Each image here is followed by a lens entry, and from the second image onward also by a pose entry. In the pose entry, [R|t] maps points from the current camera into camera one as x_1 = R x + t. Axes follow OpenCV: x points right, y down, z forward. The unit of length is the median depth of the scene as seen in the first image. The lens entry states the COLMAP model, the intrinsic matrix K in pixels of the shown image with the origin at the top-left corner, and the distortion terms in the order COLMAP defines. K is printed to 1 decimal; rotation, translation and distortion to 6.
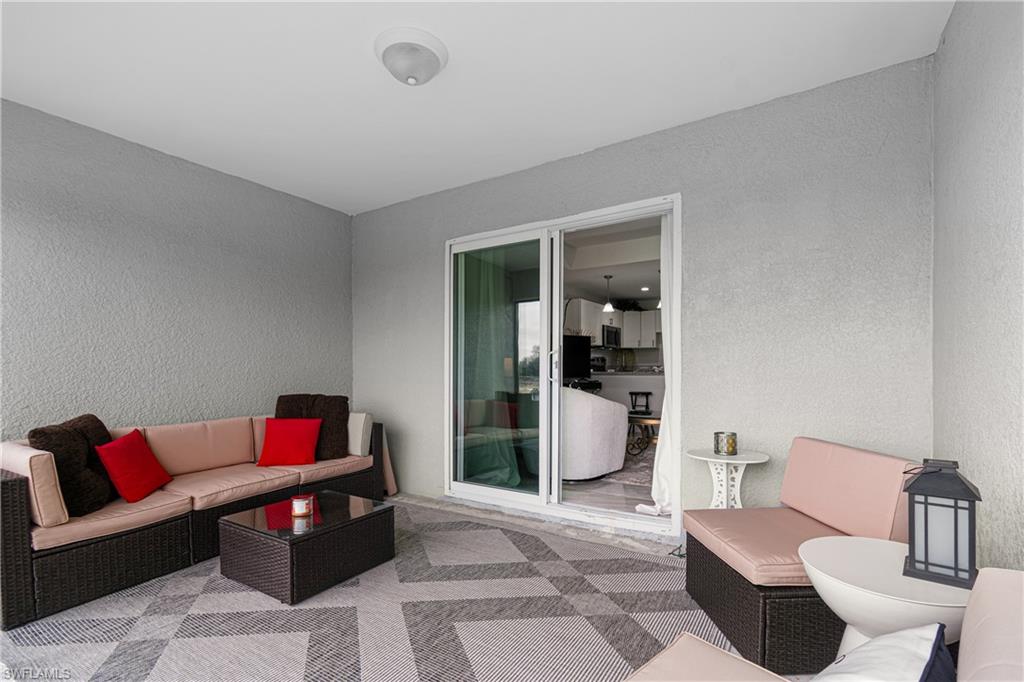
lens RADIAL K [[460.0, 0, 521.9], [0, 460.0, 373.2], [0, 0, 1]] dist [0.006422, -0.000618]
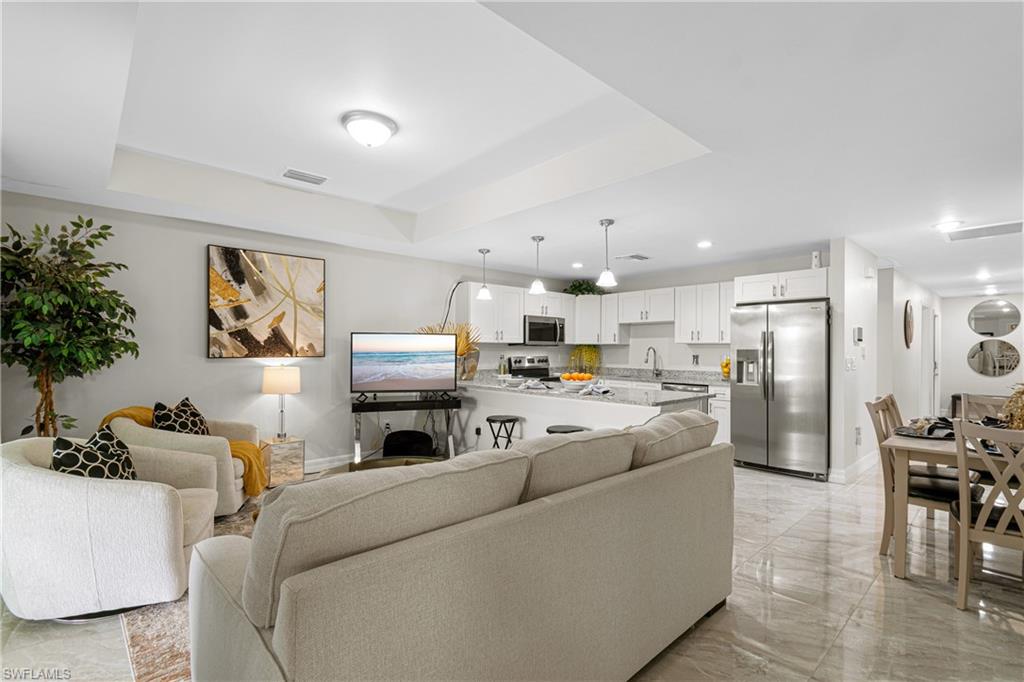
lens RADIAL K [[460.0, 0, 521.9], [0, 460.0, 350.6], [0, 0, 1]] dist [0.006422, -0.000618]
pose [[0.966300, 0.008897, -0.257266, 0.364581], [-0.010441, 0.999935, -0.004635, -0.044178], [0.257208, 0.007165, 0.966330, 0.277430]]
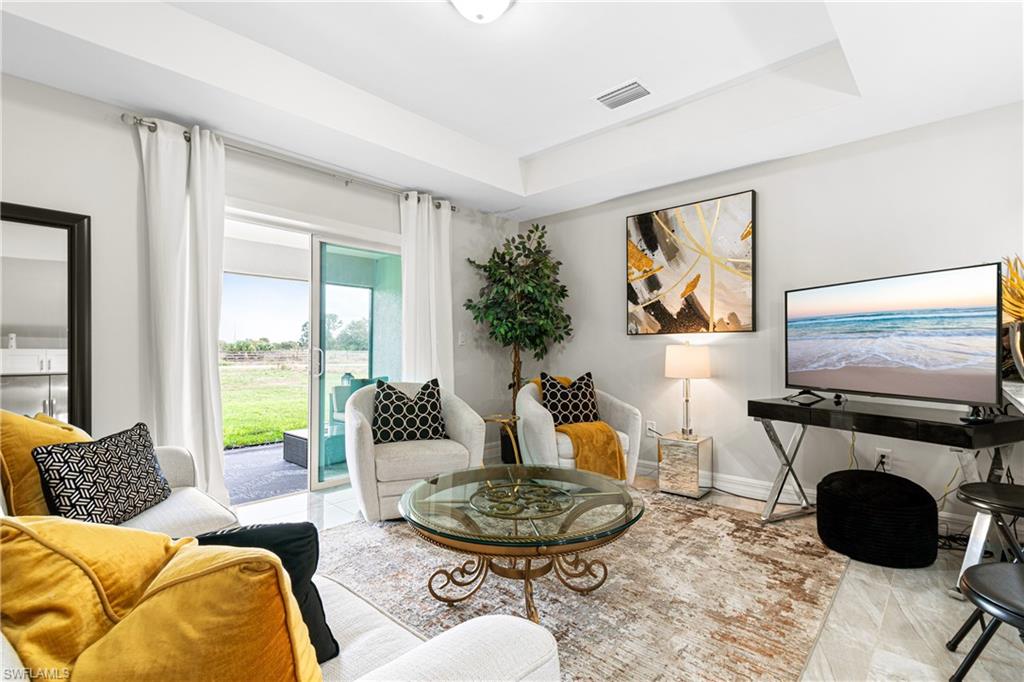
lens RADIAL K [[460.0, 0, 526.3], [0, 460.0, 344.6], [0, 0, 1]] dist [0.006422, -0.000618]
pose [[-0.162651, 0.000484, -0.986684, 0.399637], [-0.004136, 0.999991, 0.001173, -0.025142], [0.986675, 0.004272, -0.162648, 0.636092]]
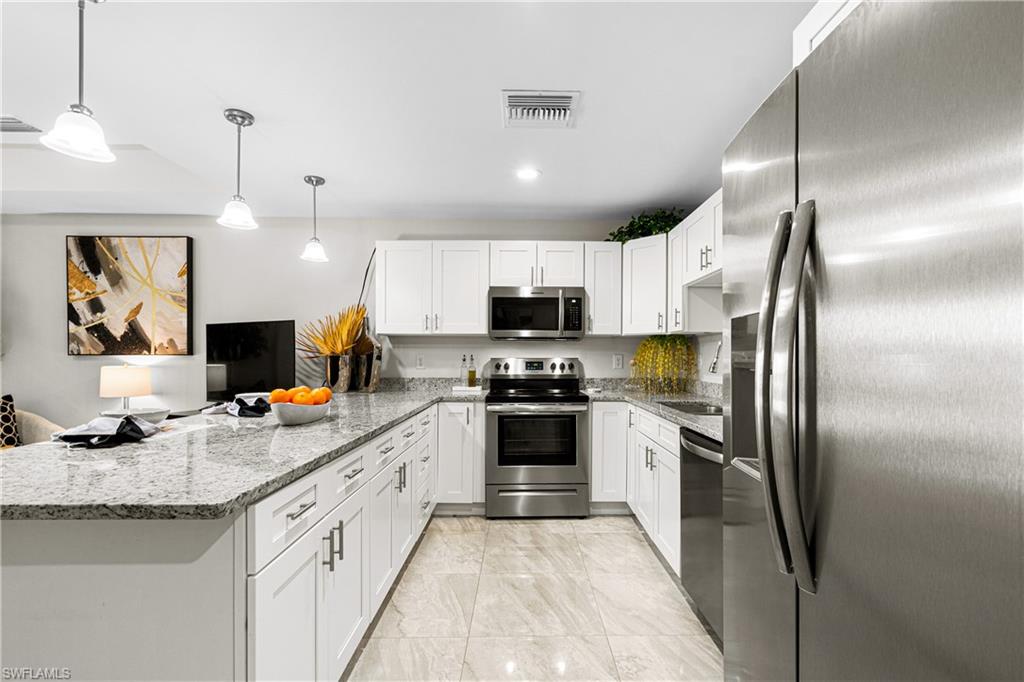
lens RADIAL K [[460.0, 0, 510.1], [0, 460.0, 359.2], [0, 0, 1]] dist [0.006422, -0.000618]
pose [[0.540300, 0.017021, -0.841300, 0.553542], [-0.012936, 0.999845, 0.011921, -0.042175], [0.841373, 0.004442, 0.540437, 0.784116]]
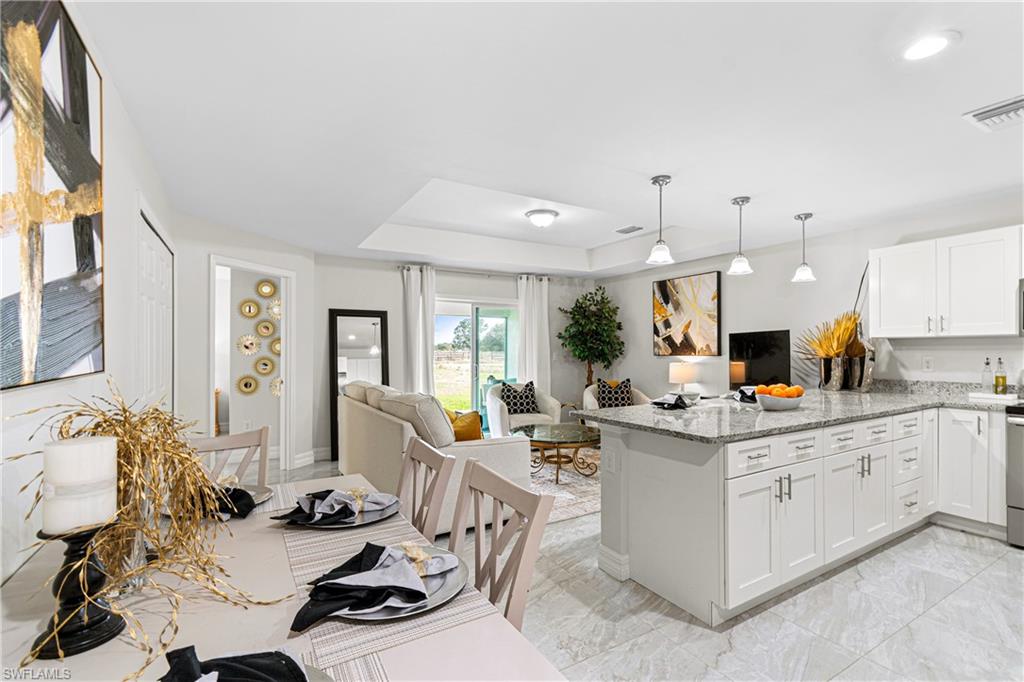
lens RADIAL K [[460.0, 0, 536.7], [0, 460.0, 351.2], [0, 0, 1]] dist [0.006422, -0.000618]
pose [[-0.423786, 0.016512, -0.905612, 0.680399], [0.004579, 0.999860, 0.016088, -0.054685], [0.905751, 0.002671, -0.423802, 0.805868]]
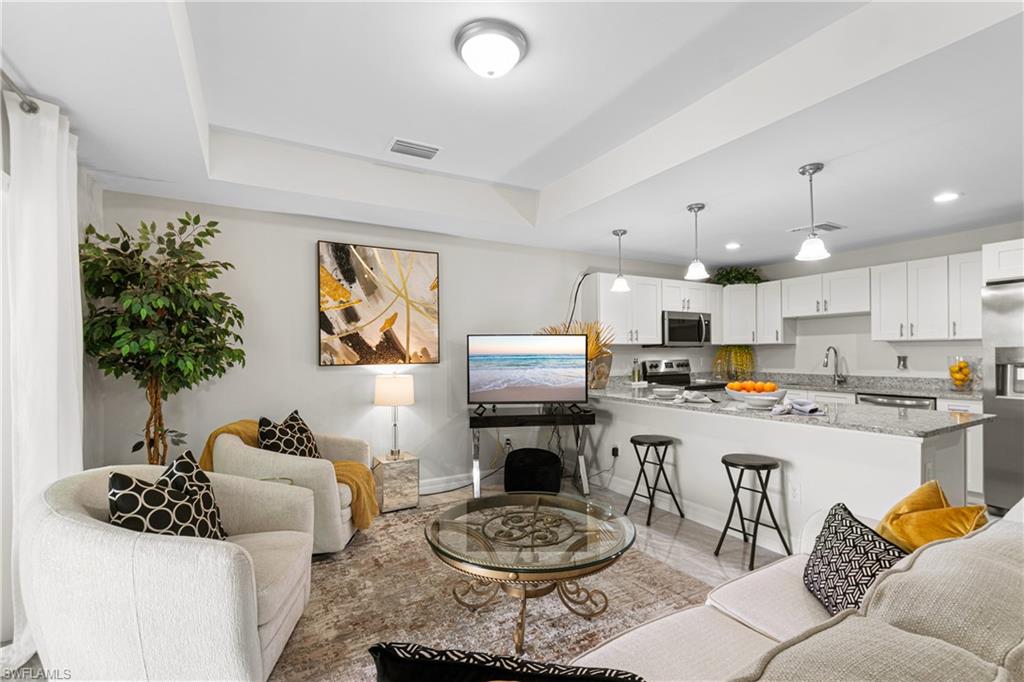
lens RADIAL K [[460.0, 0, 527.5], [0, 460.0, 352.3], [0, 0, 1]] dist [0.006422, -0.000618]
pose [[0.887323, -0.004983, -0.461122, 0.300207], [0.001547, 0.999968, -0.007829, -0.044337], [0.461146, 0.006233, 0.887302, 0.362704]]
